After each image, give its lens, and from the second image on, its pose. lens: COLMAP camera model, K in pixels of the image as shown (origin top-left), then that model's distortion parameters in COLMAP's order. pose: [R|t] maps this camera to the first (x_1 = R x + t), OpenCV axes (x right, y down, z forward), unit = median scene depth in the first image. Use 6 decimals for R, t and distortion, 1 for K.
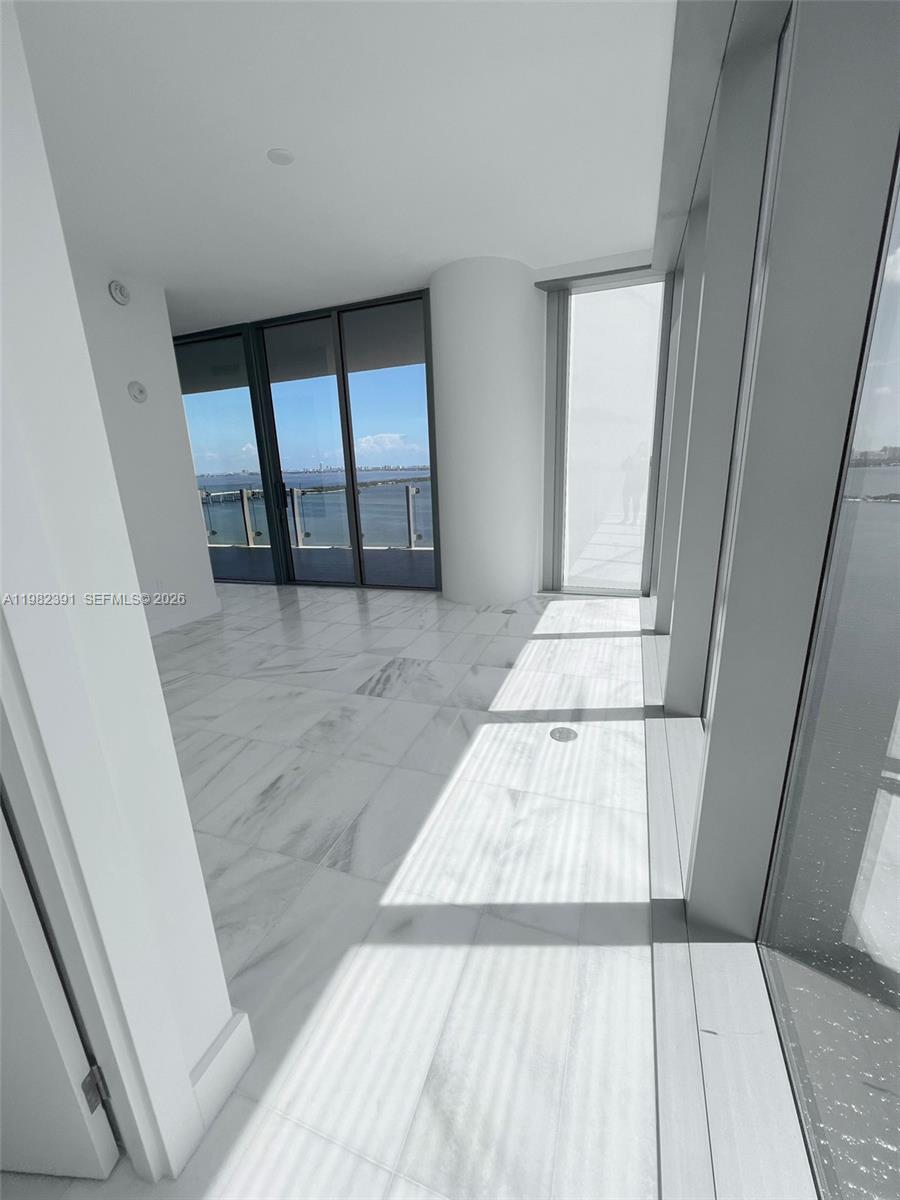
lens RADIAL K [[479.5, 0, 450.0], [0, 479.5, 600.0], [0, 0, 1]] dist [0.000041, 0.000016]
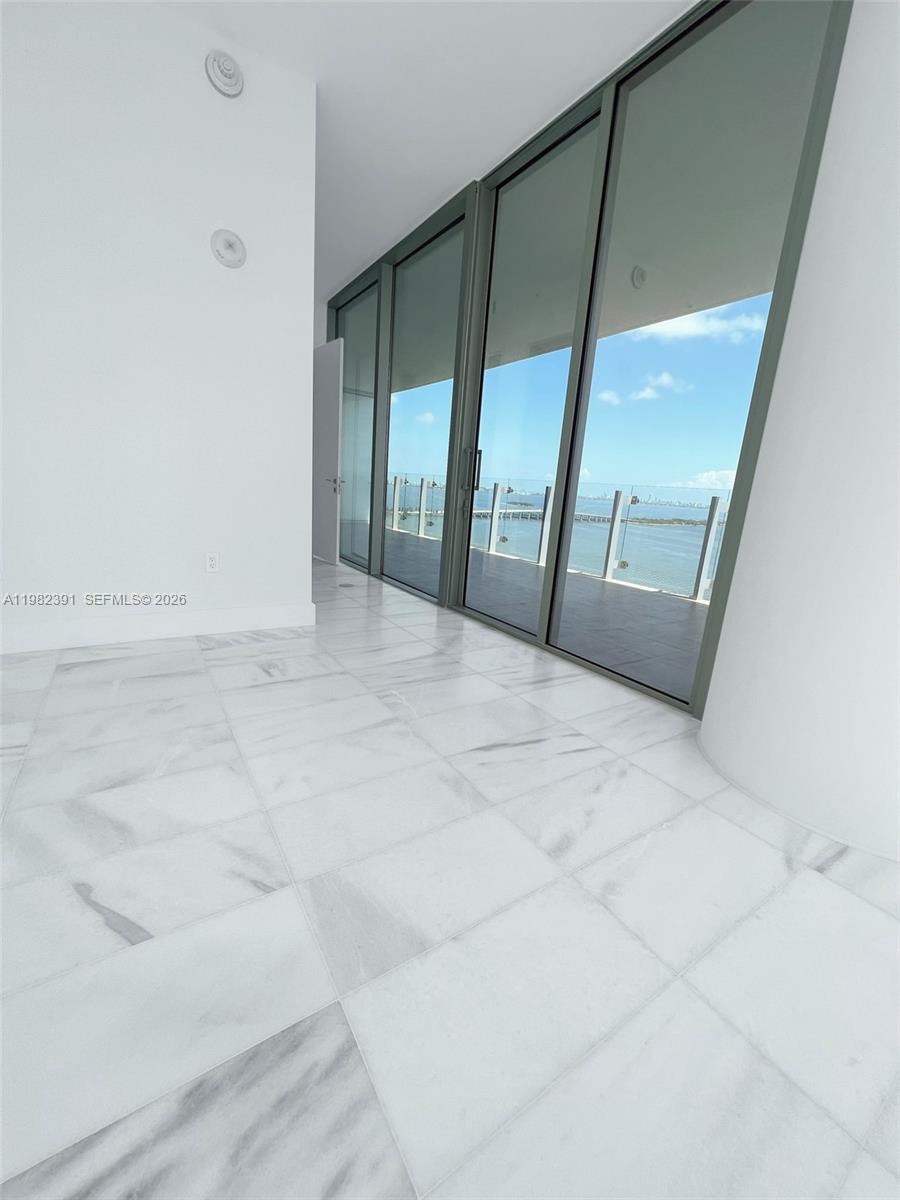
lens RADIAL K [[480.5, 0, 450.0], [0, 480.5, 600.0], [0, 0, 1]] dist [-0.003847, -0.000320]
pose [[0.796867, 0.230635, -0.558400, 0.016550], [-0.260426, 0.965117, 0.026978, -0.076289], [0.545144, 0.123924, 0.829133, 0.589208]]
